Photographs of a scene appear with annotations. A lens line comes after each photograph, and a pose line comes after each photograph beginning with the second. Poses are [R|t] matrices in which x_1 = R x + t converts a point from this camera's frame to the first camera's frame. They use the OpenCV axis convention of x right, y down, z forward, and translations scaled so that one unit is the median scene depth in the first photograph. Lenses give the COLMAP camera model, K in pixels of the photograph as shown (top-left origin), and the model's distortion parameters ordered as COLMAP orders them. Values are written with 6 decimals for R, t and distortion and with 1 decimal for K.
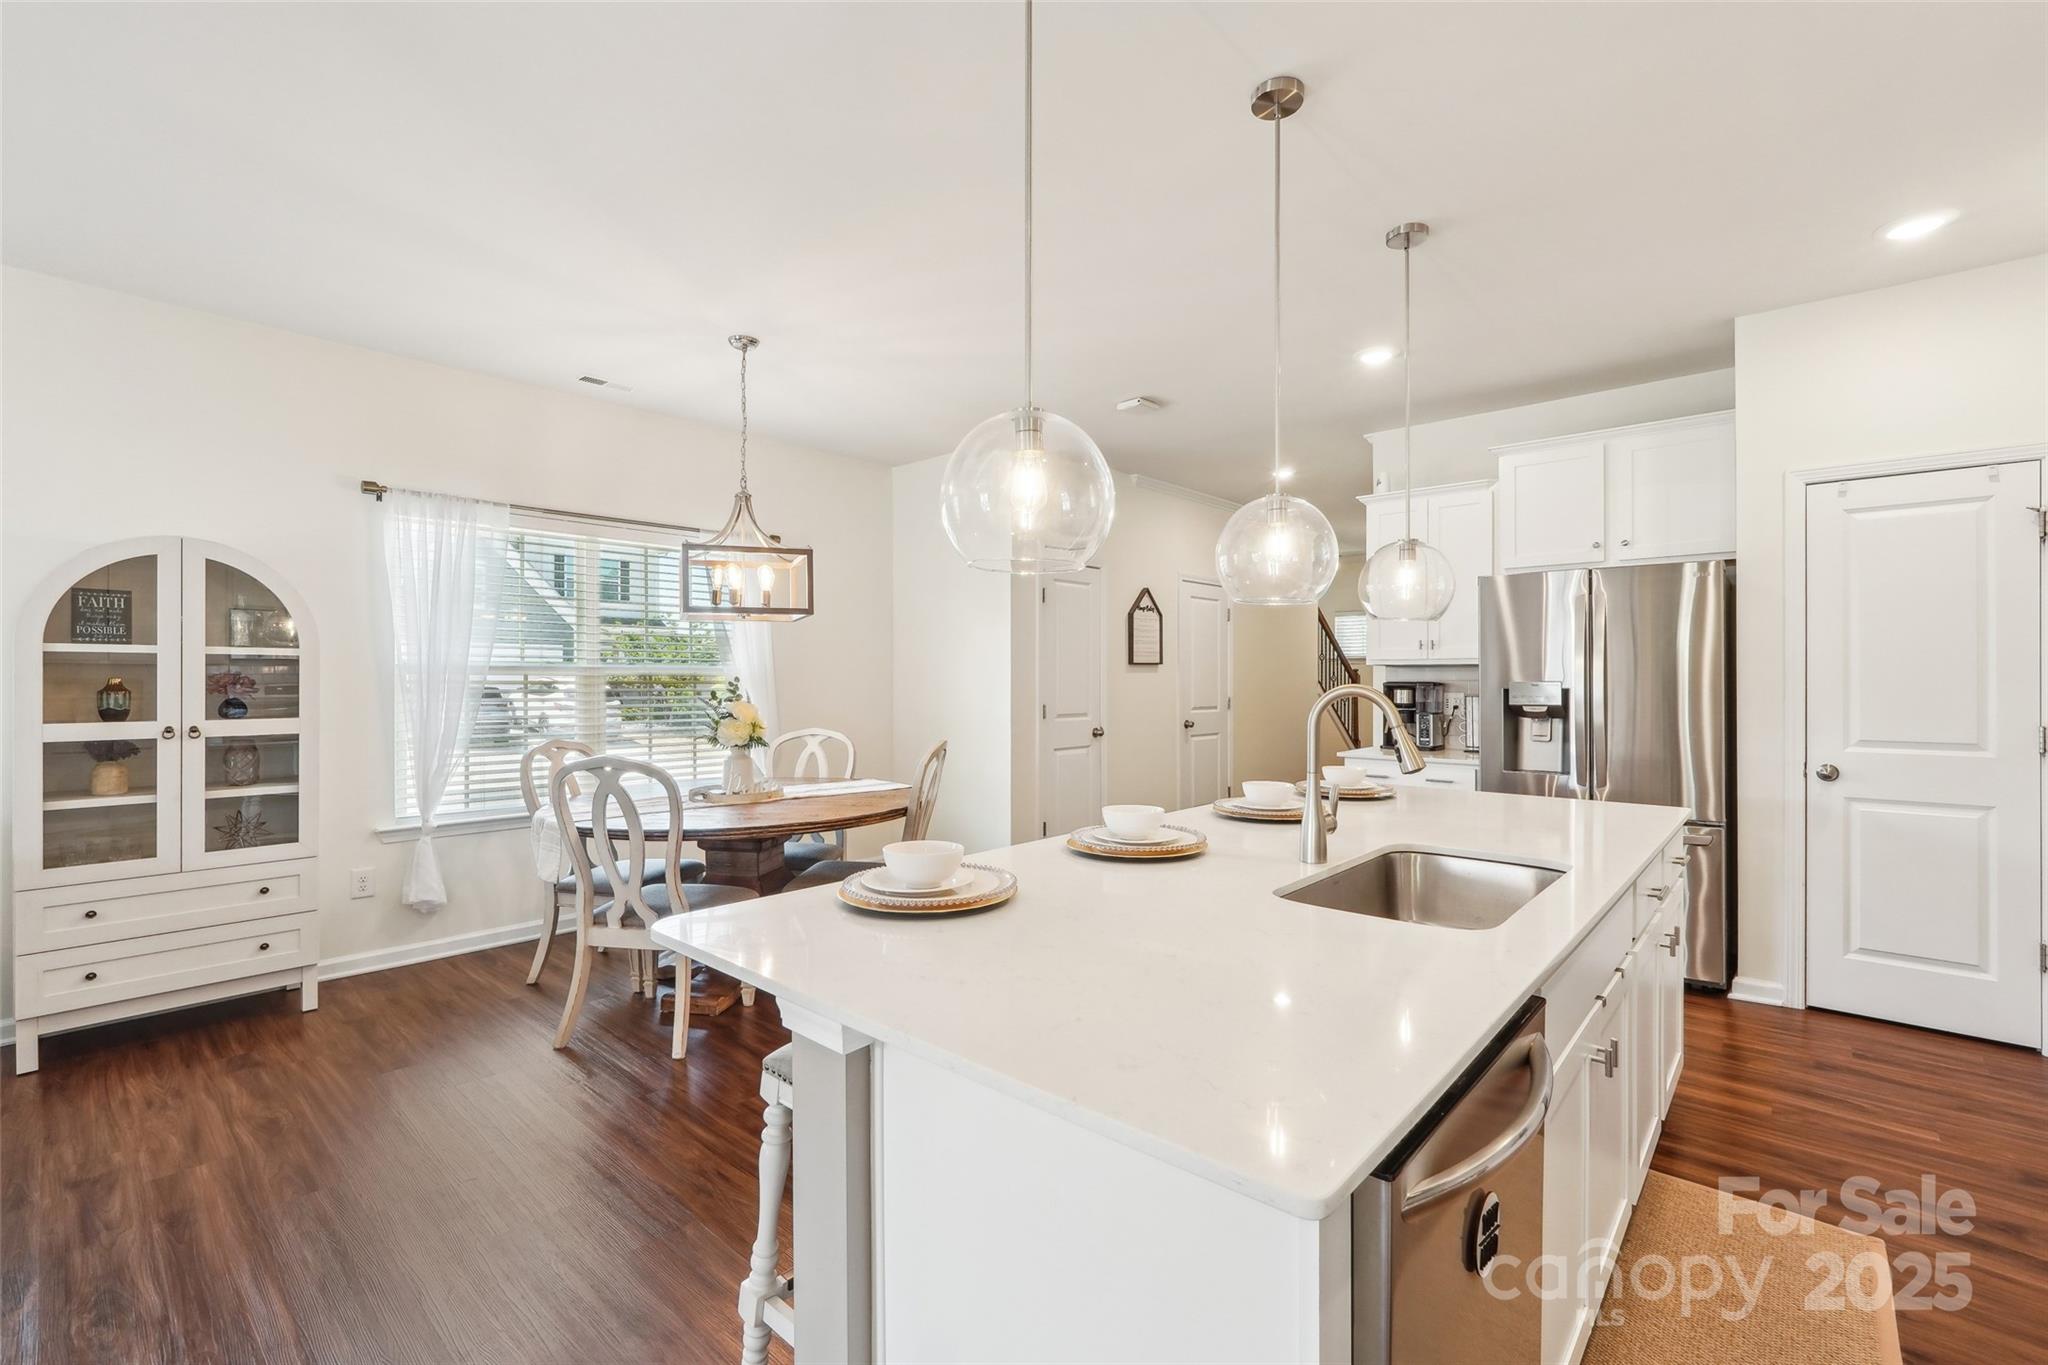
lens RADIAL K [[891.5, 0, 1026.2], [0, 891.5, 686.2], [0, 0, 1]] dist [-0.009262, 0.002885]
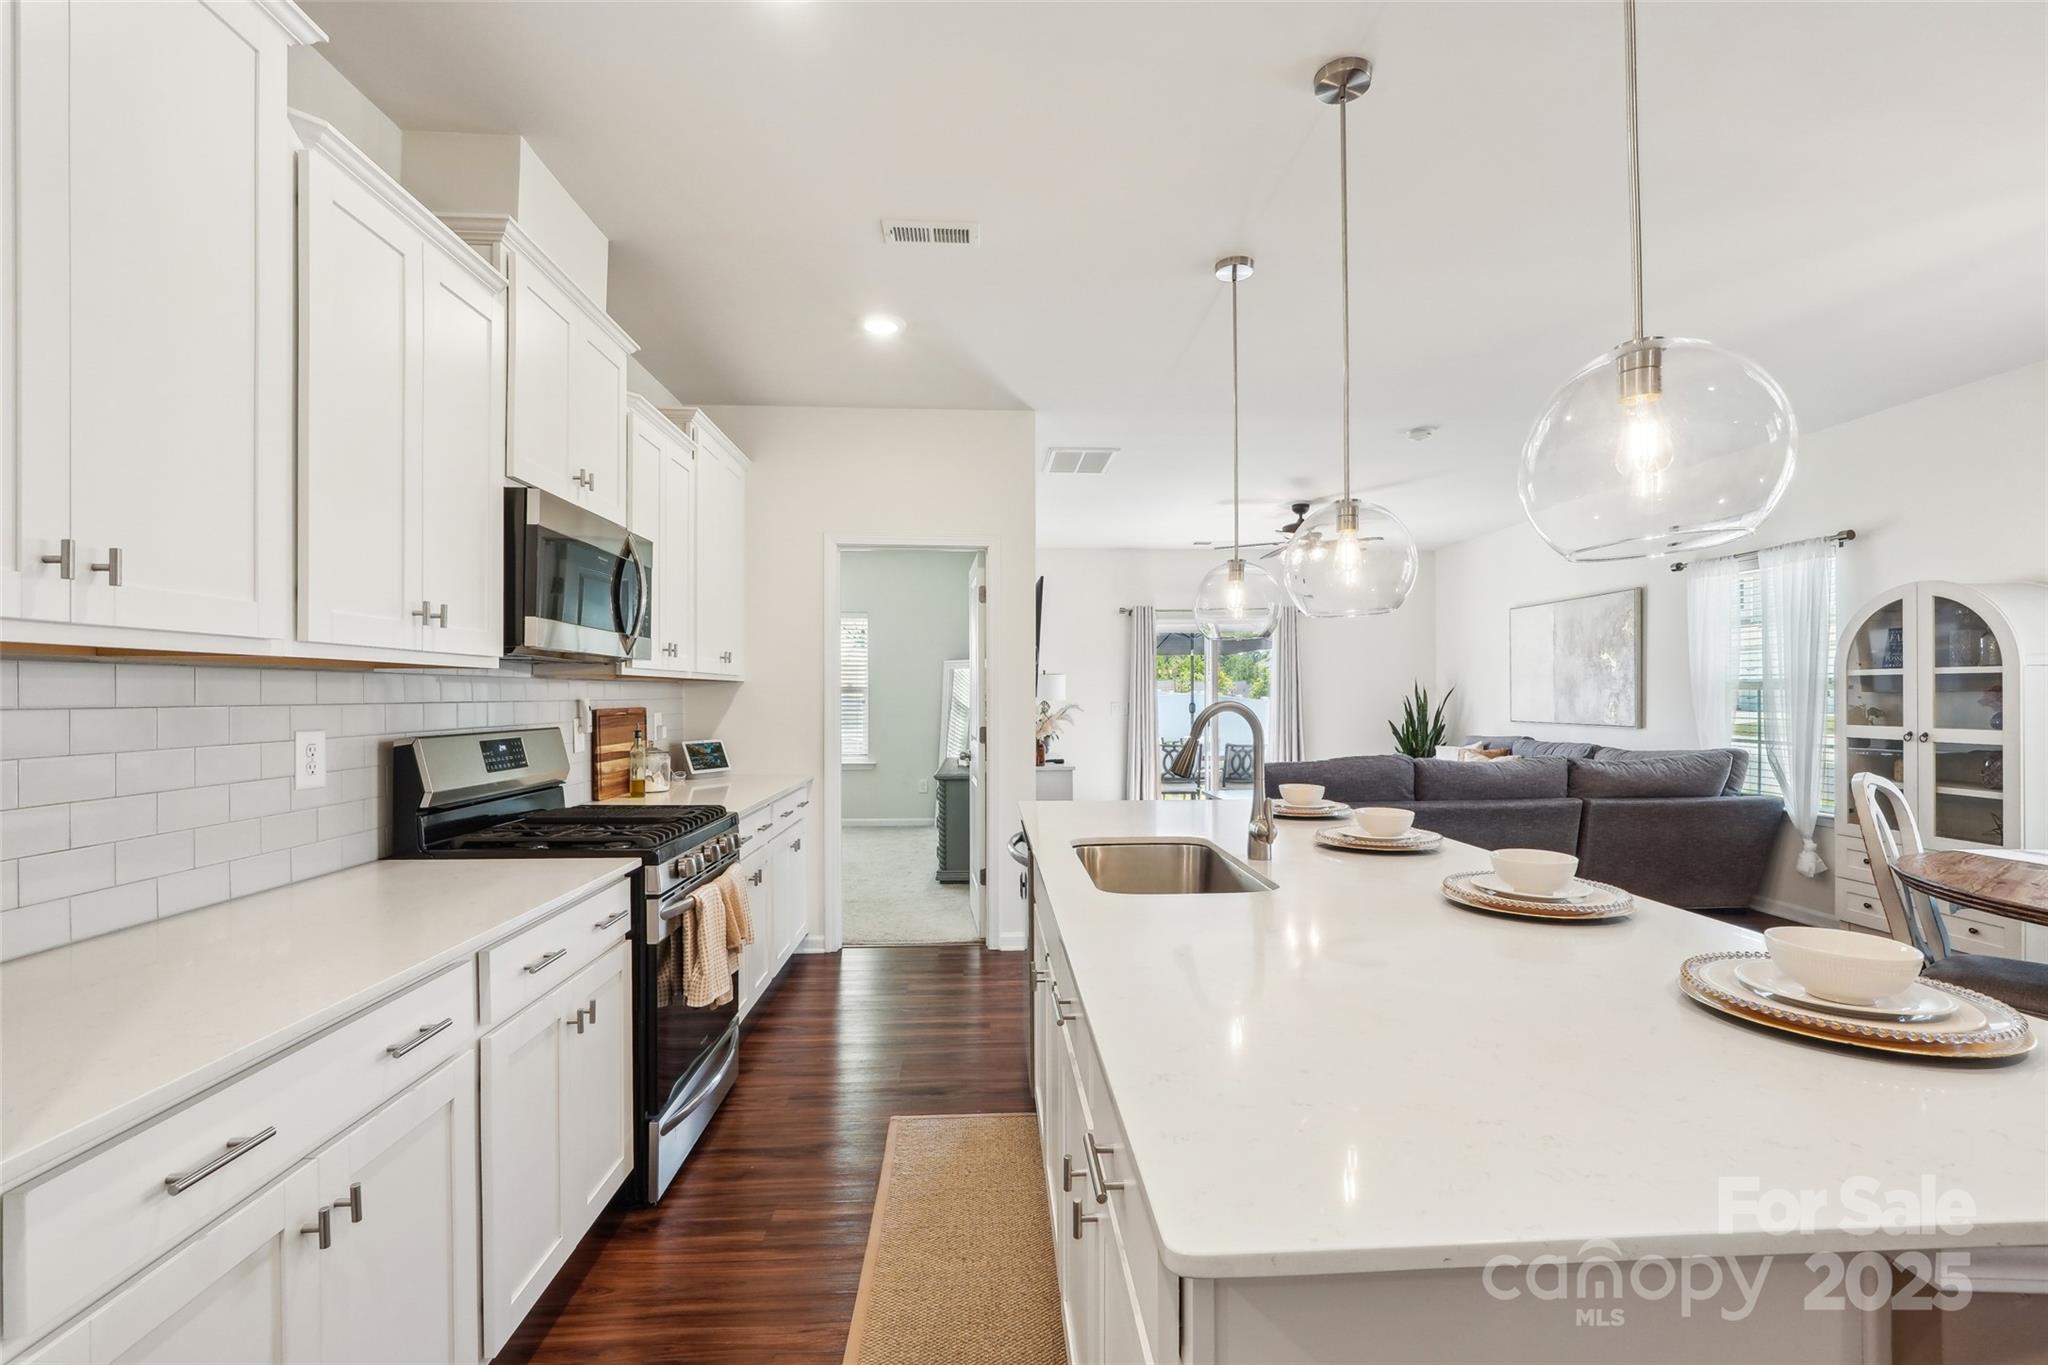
lens RADIAL K [[891.5, 0, 1026.9], [0, 891.5, 685.4], [0, 0, 1]] dist [-0.009262, 0.002885]
pose [[-0.707533, -0.006184, -0.706653, 0.671244], [-0.004612, 0.999981, -0.004133, -0.008068], [0.706665, 0.000335, -0.707548, 0.798343]]
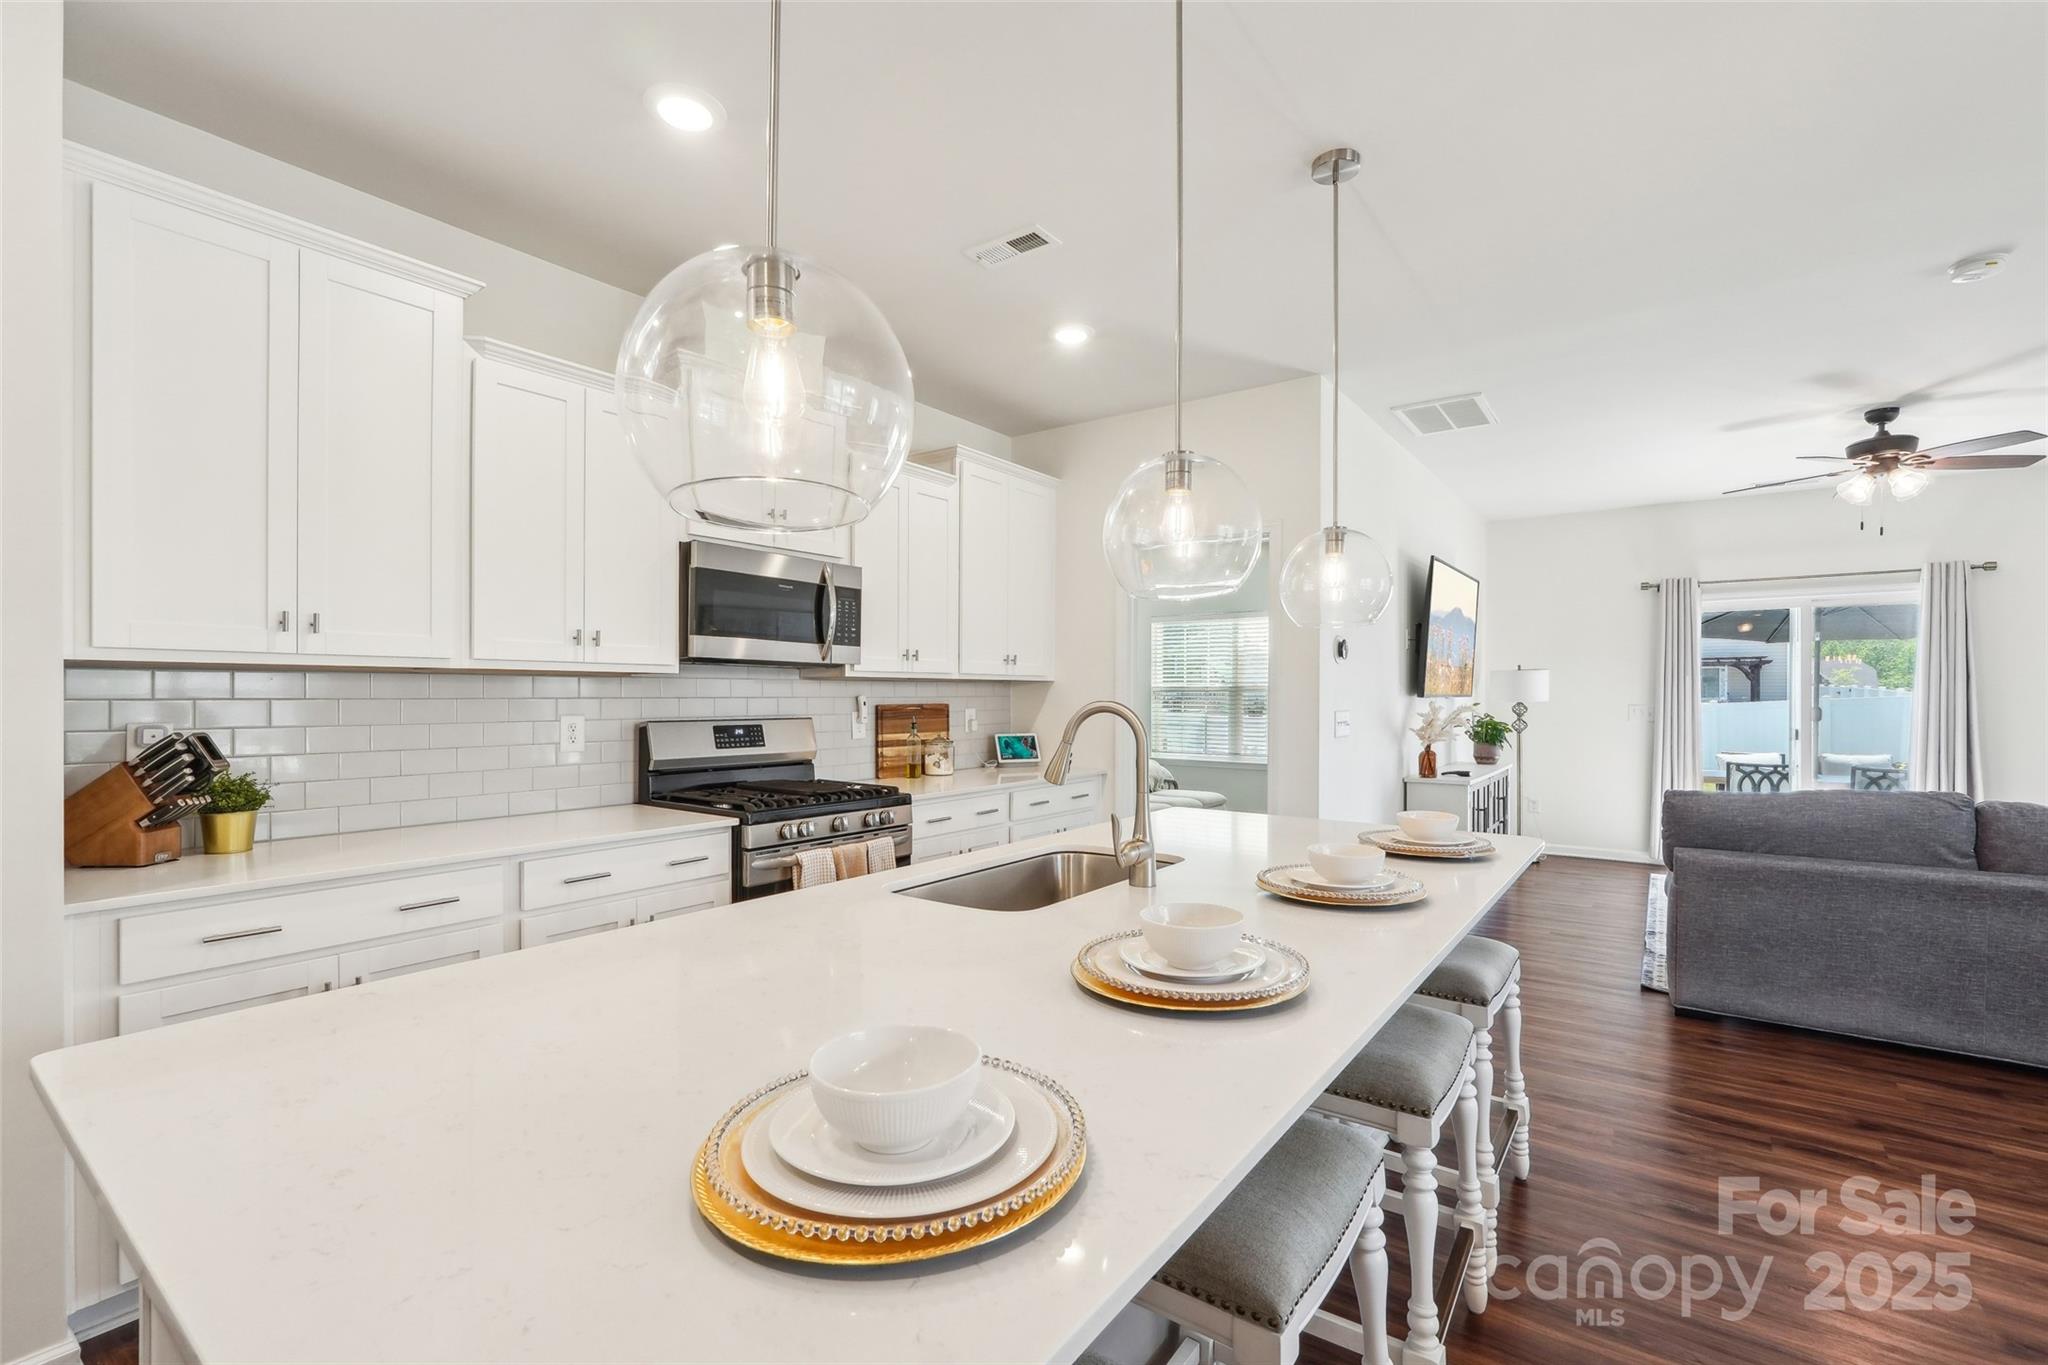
lens RADIAL K [[891.5, 0, 1022.2], [0, 891.5, 691.6], [0, 0, 1]] dist [-0.009262, 0.002885]
pose [[-0.995087, -0.002056, -0.098984, 0.286294], [-0.002573, 0.999984, 0.005086, -0.008139], [0.098972, 0.005316, -0.995076, 0.976952]]
